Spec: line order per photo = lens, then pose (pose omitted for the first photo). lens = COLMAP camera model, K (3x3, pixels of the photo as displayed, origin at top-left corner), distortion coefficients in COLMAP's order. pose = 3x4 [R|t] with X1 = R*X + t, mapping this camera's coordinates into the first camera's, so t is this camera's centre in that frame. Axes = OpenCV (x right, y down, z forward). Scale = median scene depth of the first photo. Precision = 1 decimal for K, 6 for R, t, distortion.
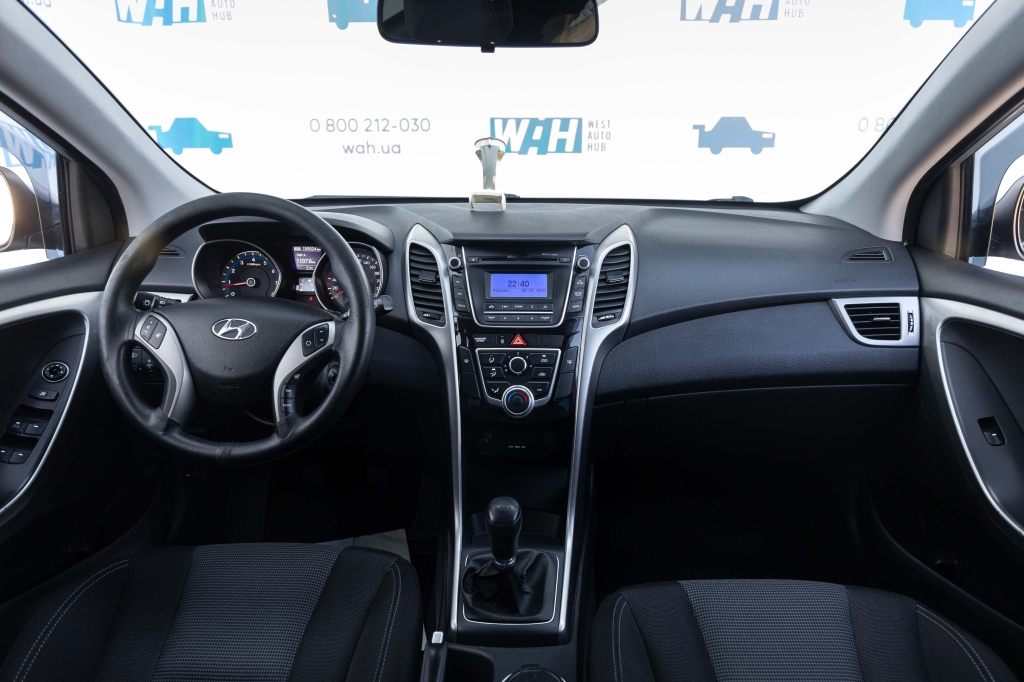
lens RADIAL K [[705.6, 0, 516.4], [0, 705.6, 345.0], [0, 0, 1]] dist [0.005499, -0.001164]
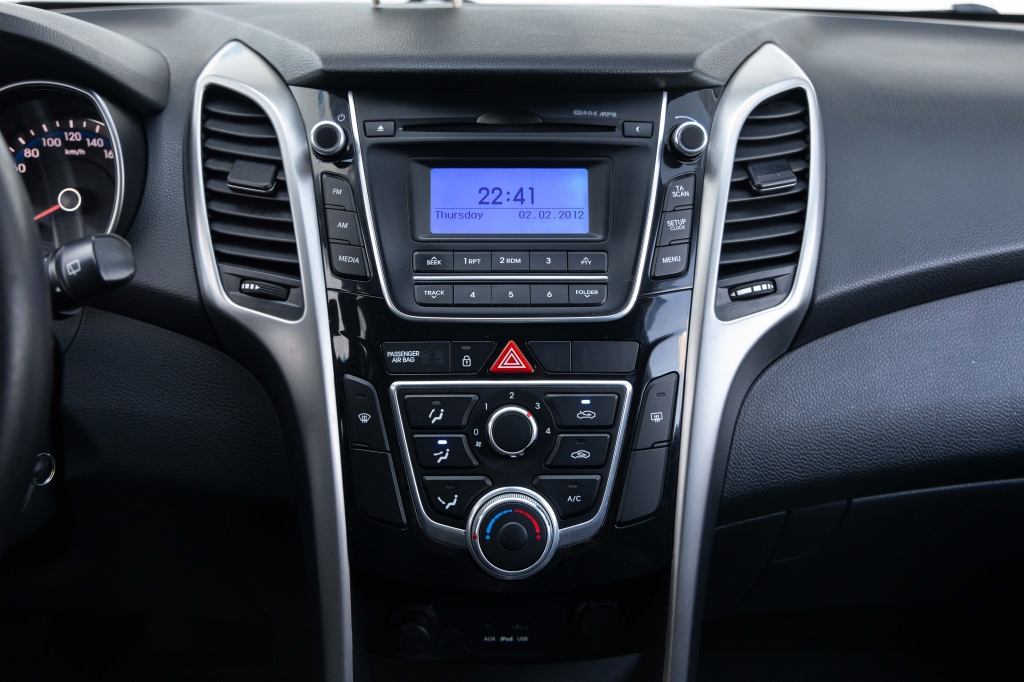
lens RADIAL K [[1142.2, 0, 510.6], [0, 1142.2, 337.2], [0, 0, 1]] dist [-0.037662, 0.000000]
pose [[0.998358, -0.010083, 0.056393, -0.029093], [0.008058, 0.999319, 0.036019, -0.036387], [-0.056718, -0.035506, 0.997759, 0.422067]]
